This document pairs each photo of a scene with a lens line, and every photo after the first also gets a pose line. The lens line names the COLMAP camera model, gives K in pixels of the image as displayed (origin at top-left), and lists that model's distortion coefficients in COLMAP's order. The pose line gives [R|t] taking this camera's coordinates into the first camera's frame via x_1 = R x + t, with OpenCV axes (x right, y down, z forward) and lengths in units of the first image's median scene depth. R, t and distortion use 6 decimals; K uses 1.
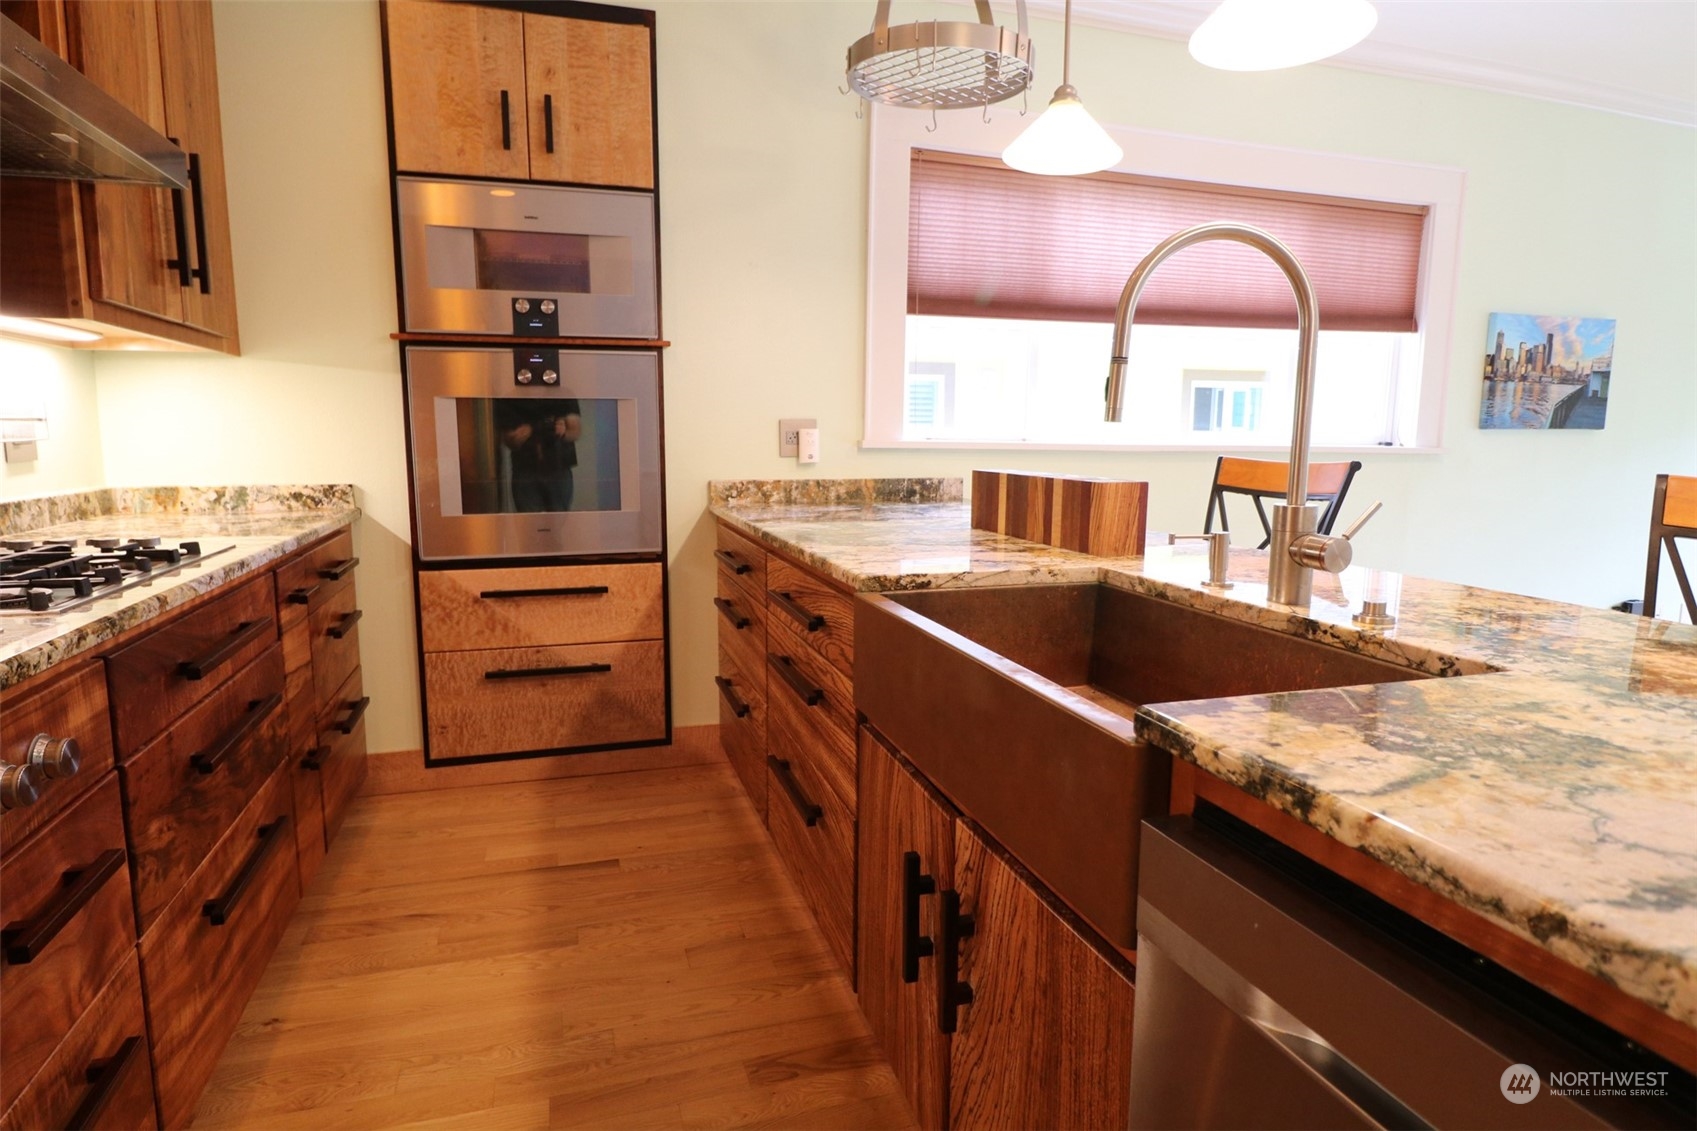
lens RADIAL K [[912.5, 0, 848.3], [0, 912.5, 561.0], [0, 0, 1]] dist [-0.002416, -0.001856]
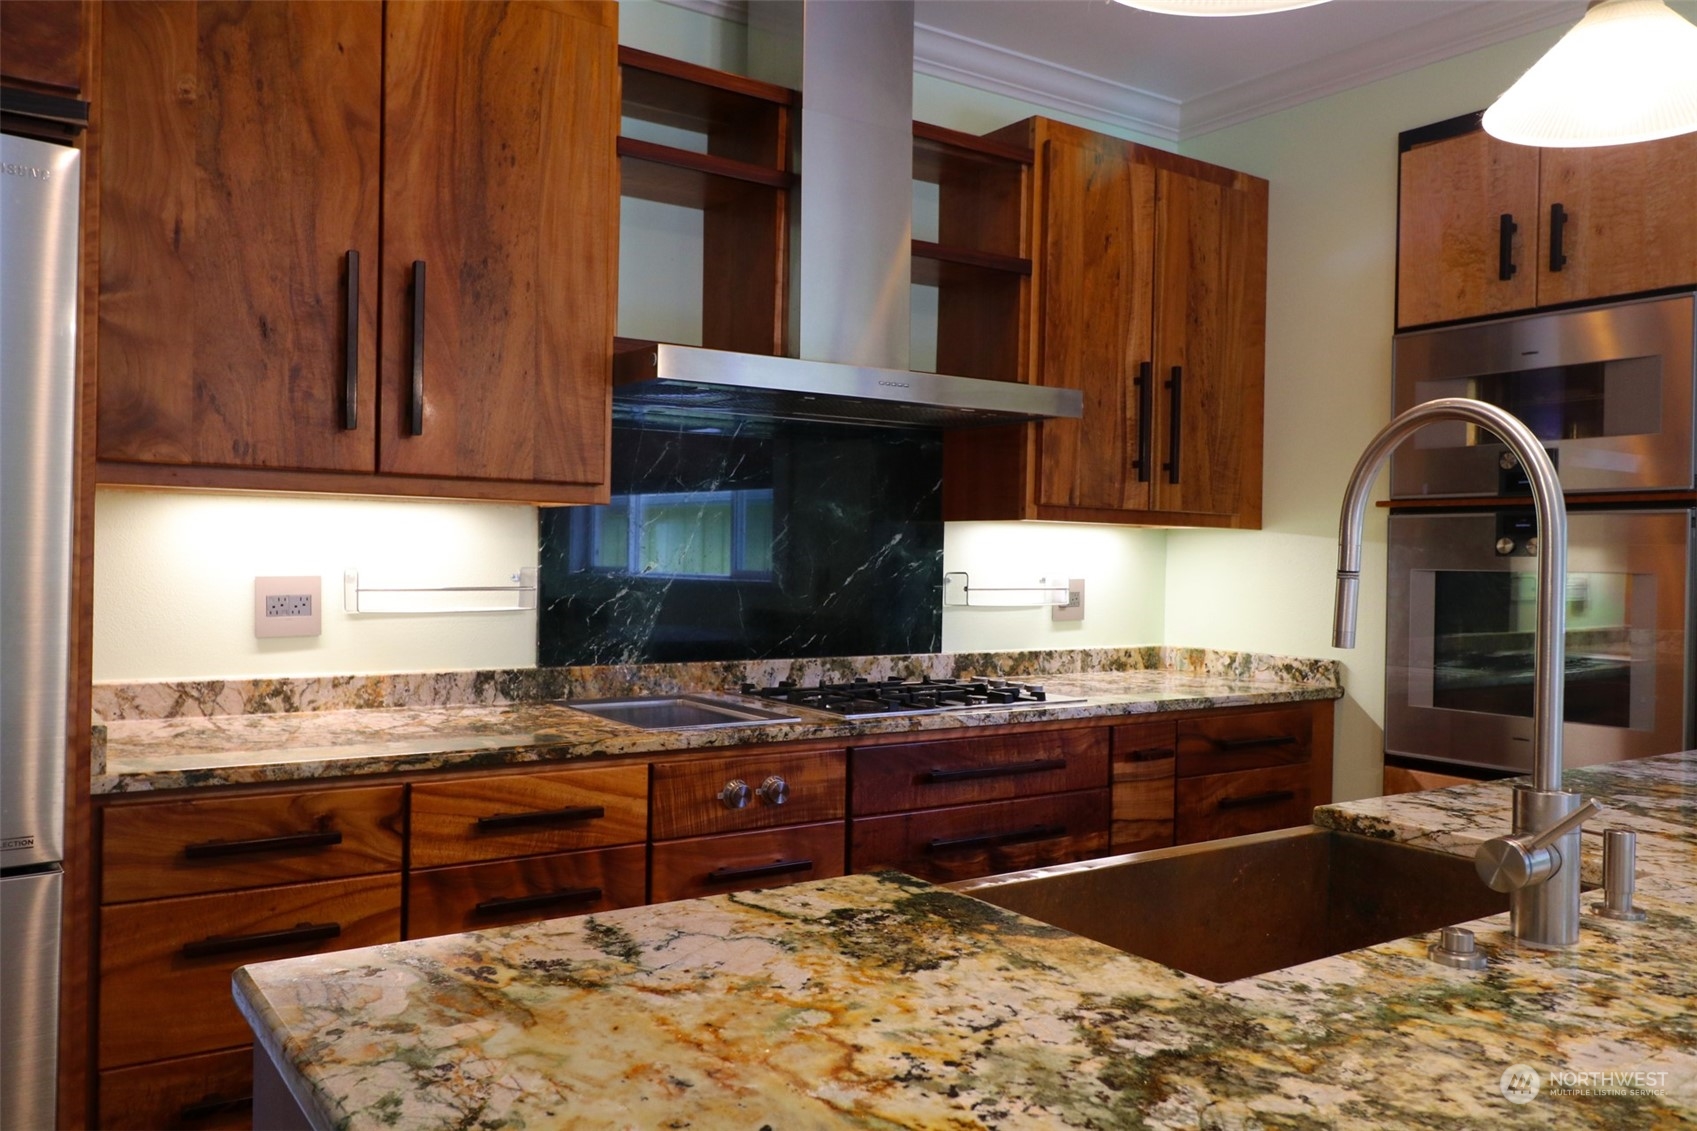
lens RADIAL K [[1345.8, 0, 851.4], [0, 1345.8, 561.5], [0, 0, 1]] dist [0.015451, -0.002211]
pose [[0.304361, 0.008833, -0.952516, 0.800099], [-0.154443, 0.987184, -0.040196, -0.067585], [0.939953, 0.159343, 0.301824, 0.127942]]
